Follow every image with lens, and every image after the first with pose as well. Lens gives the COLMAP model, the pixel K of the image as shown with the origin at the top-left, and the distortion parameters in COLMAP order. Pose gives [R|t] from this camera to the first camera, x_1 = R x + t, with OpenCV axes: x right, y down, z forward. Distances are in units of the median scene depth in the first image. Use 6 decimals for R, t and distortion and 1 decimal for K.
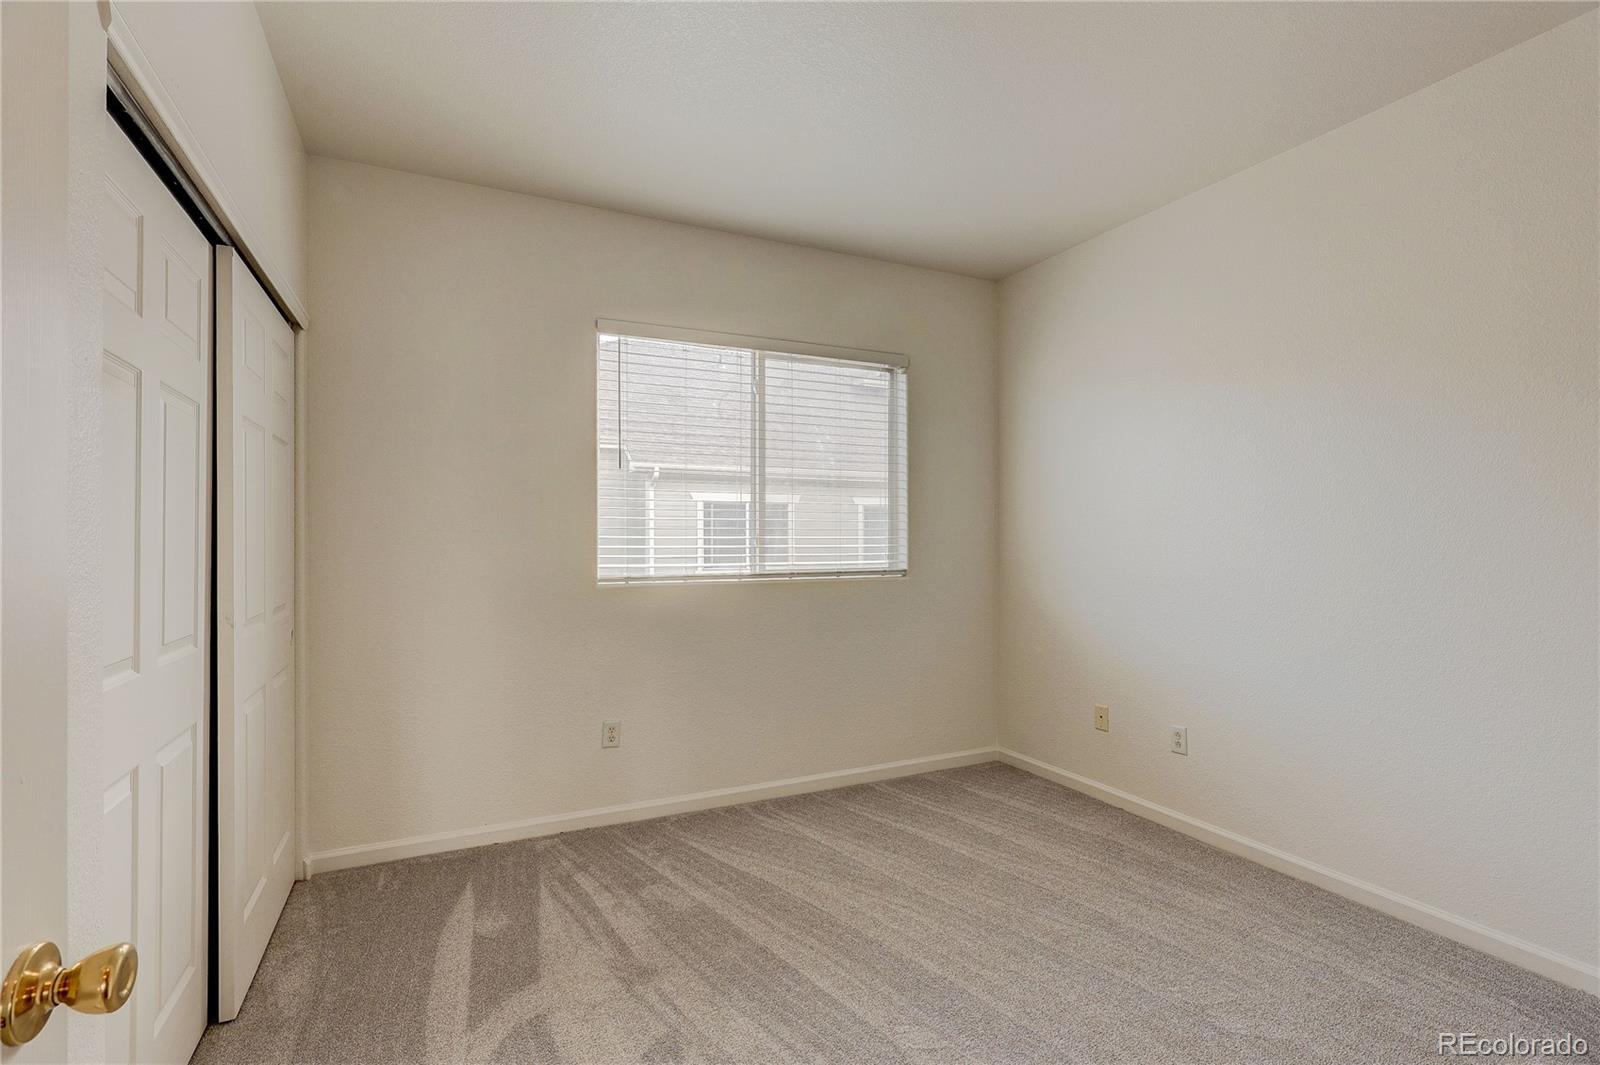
lens RADIAL K [[743.7, 0, 797.3], [0, 743.7, 540.6], [0, 0, 1]] dist [0.001405, -0.000412]
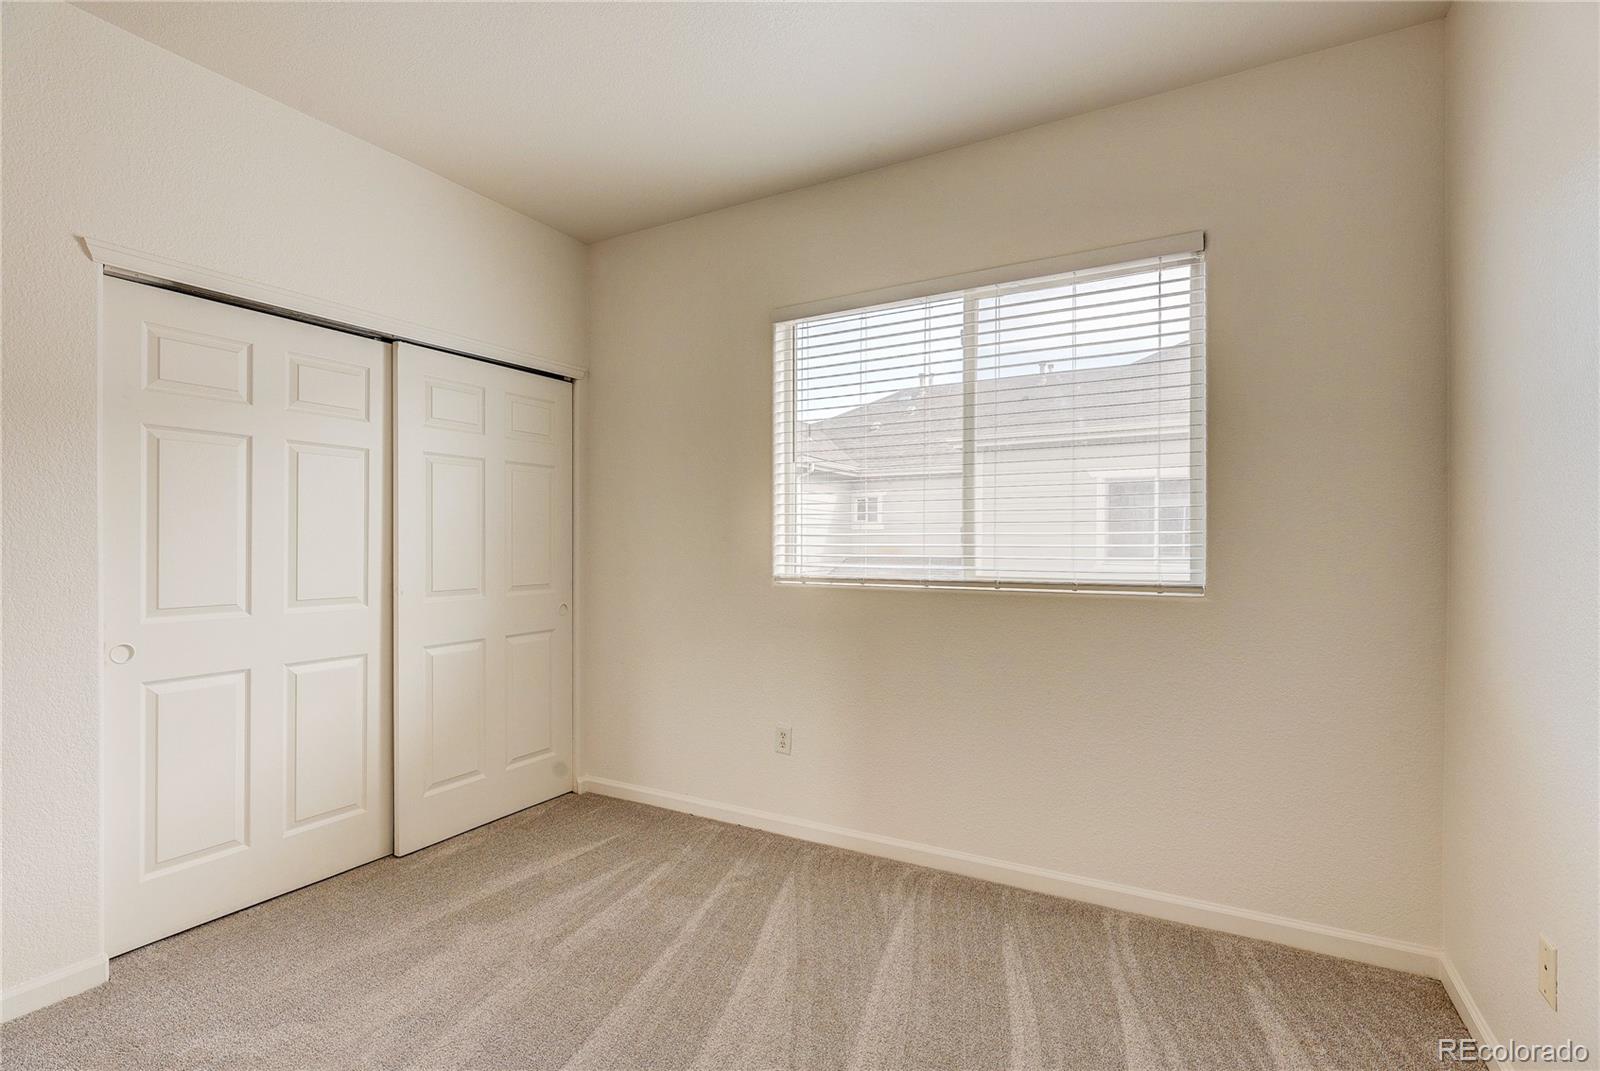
lens RADIAL K [[749.9, 0, 805.4], [0, 749.9, 538.8], [0, 0, 1]] dist [-0.000484, 0.000423]
pose [[0.576664, -0.000946, -0.816981, 0.551020], [0.000593, 1.000000, -0.000740, 0.002124], [0.816981, -0.000058, 0.576665, 0.463405]]
